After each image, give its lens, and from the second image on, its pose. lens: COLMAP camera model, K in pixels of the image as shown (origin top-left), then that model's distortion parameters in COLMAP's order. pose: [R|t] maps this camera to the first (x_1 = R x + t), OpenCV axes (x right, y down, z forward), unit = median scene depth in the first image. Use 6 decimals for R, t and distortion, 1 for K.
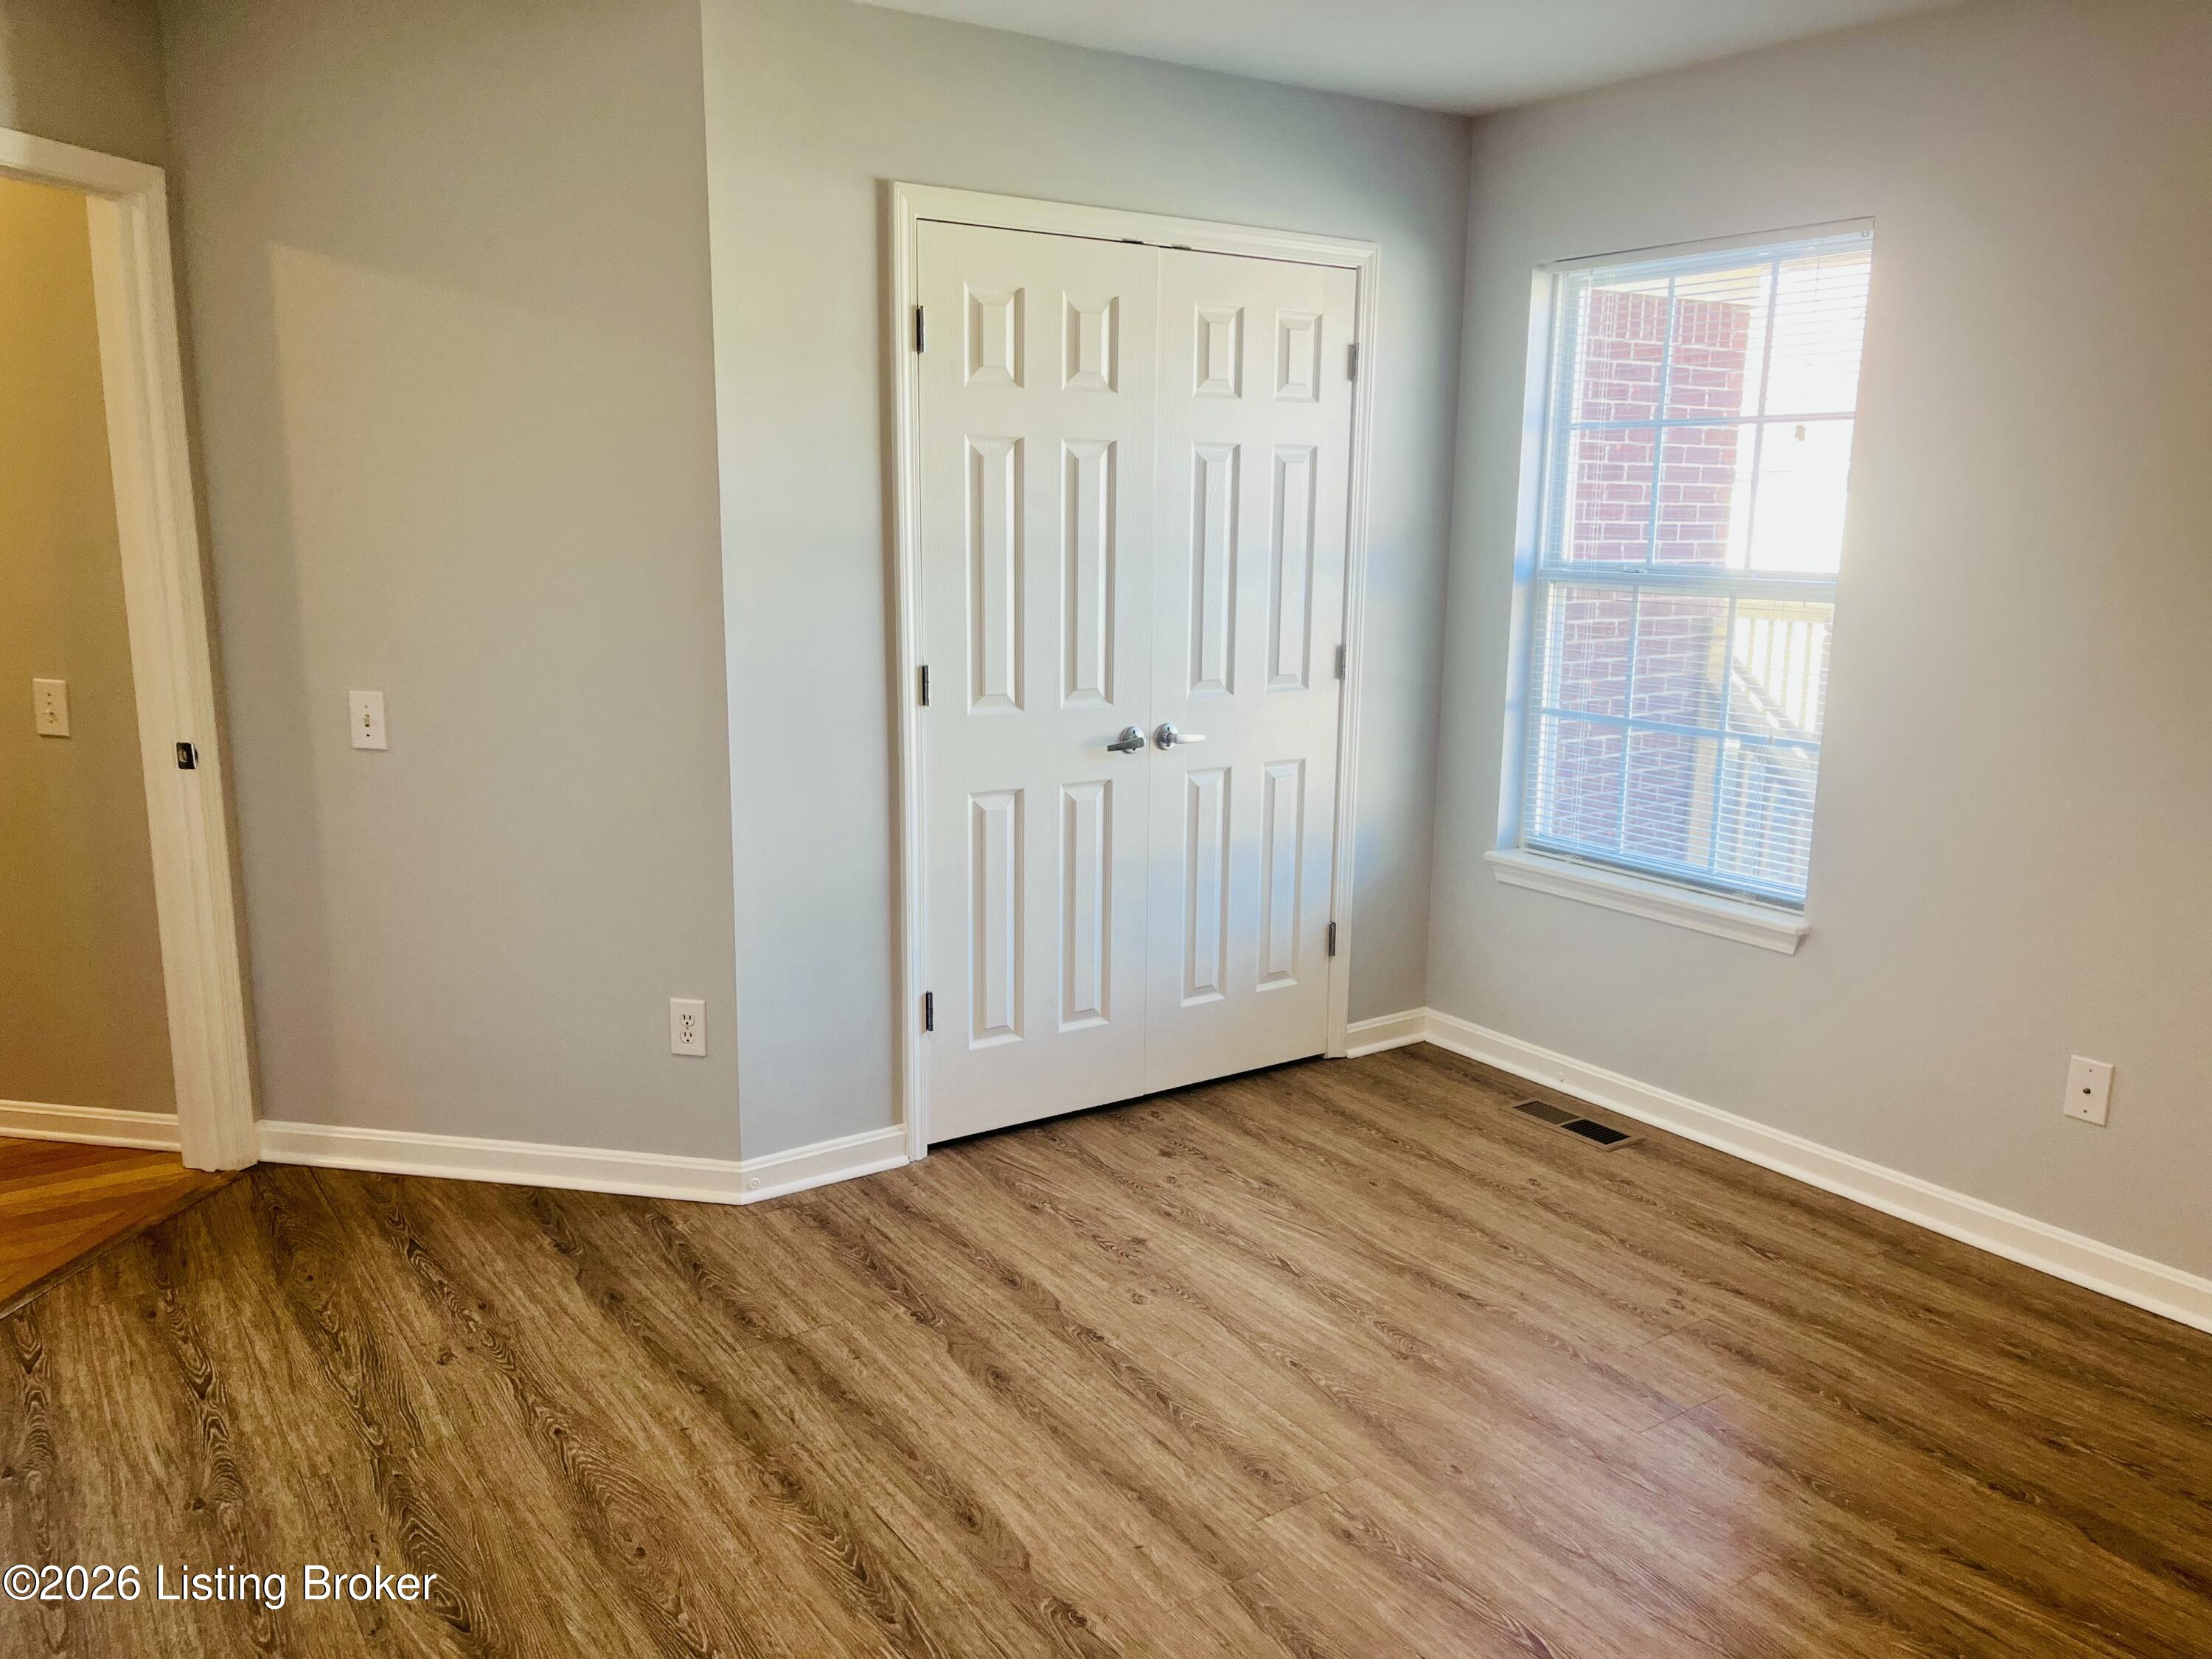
lens RADIAL K [[1666.8, 0, 1106.0], [0, 1666.8, 829.5], [0, 0, 1]] dist [0.009329, 0.002622]
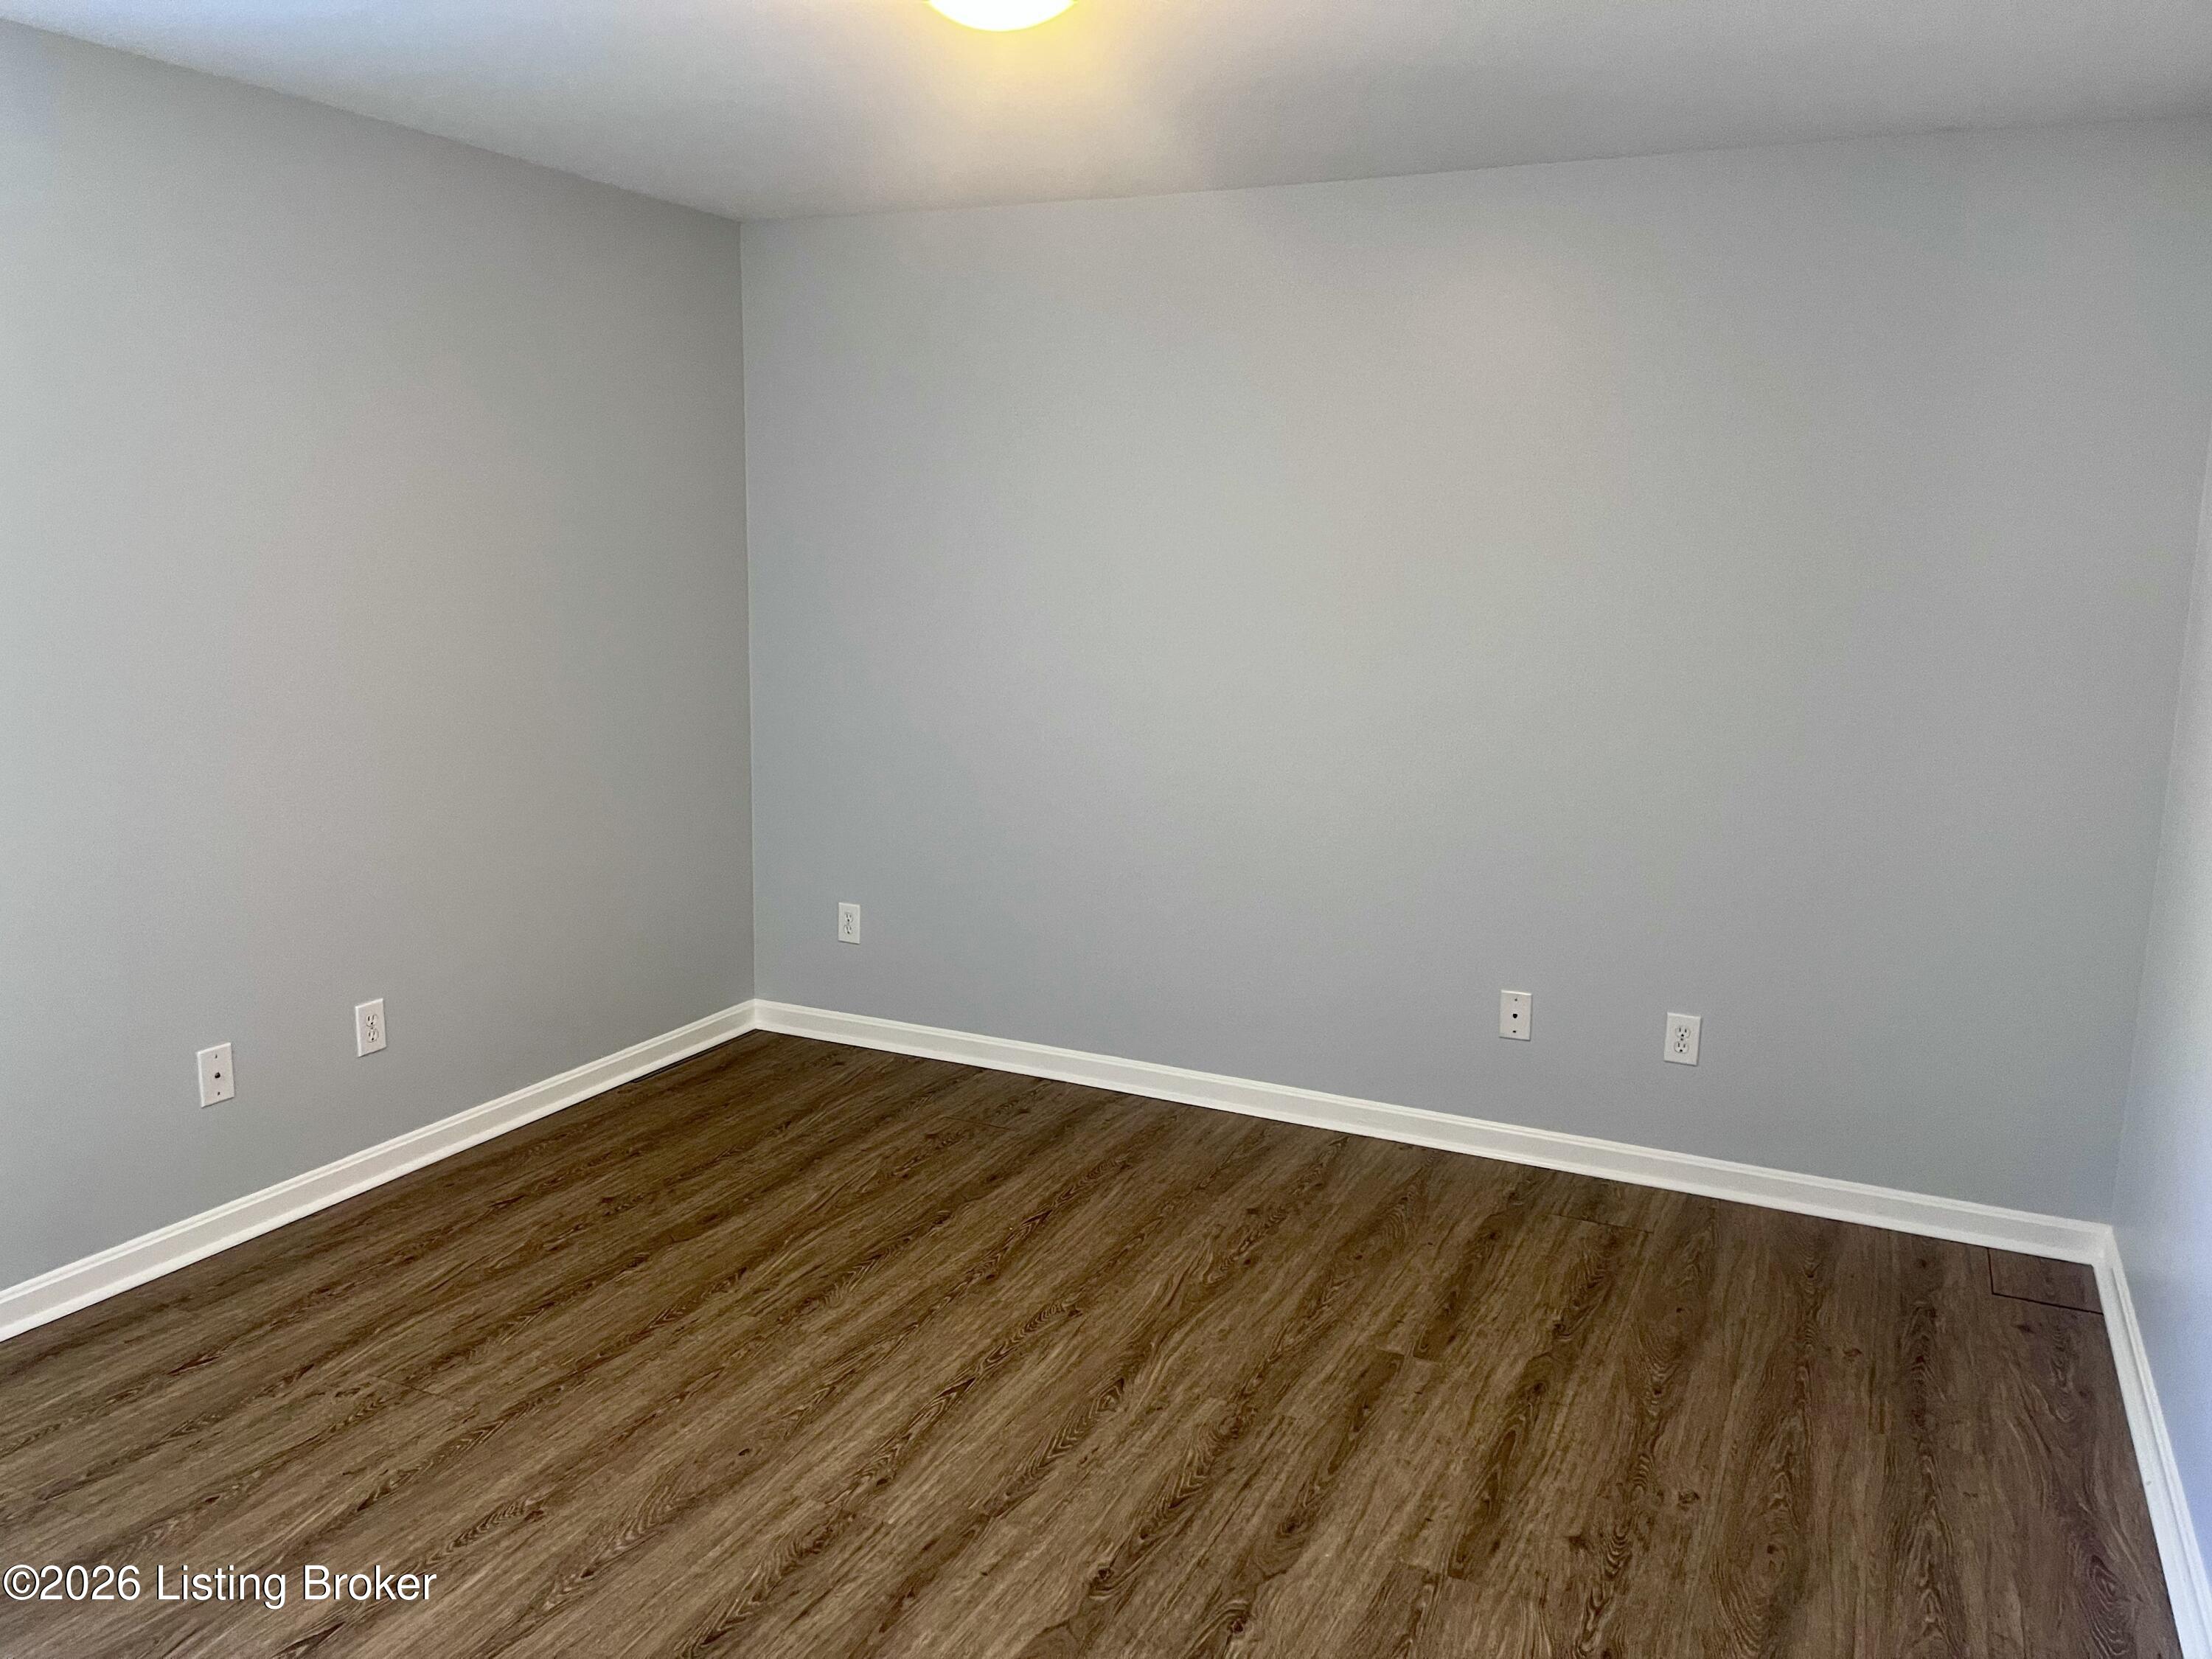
lens RADIAL K [[1666.8, 0, 1106.0], [0, 1666.8, 829.5], [0, 0, 1]] dist [0.009329, 0.002622]
pose [[-0.504429, -0.167684, 0.847015, -0.684511], [0.142862, 0.951233, 0.273396, -0.238963], [-0.851553, 0.258915, -0.455874, 1.069909]]
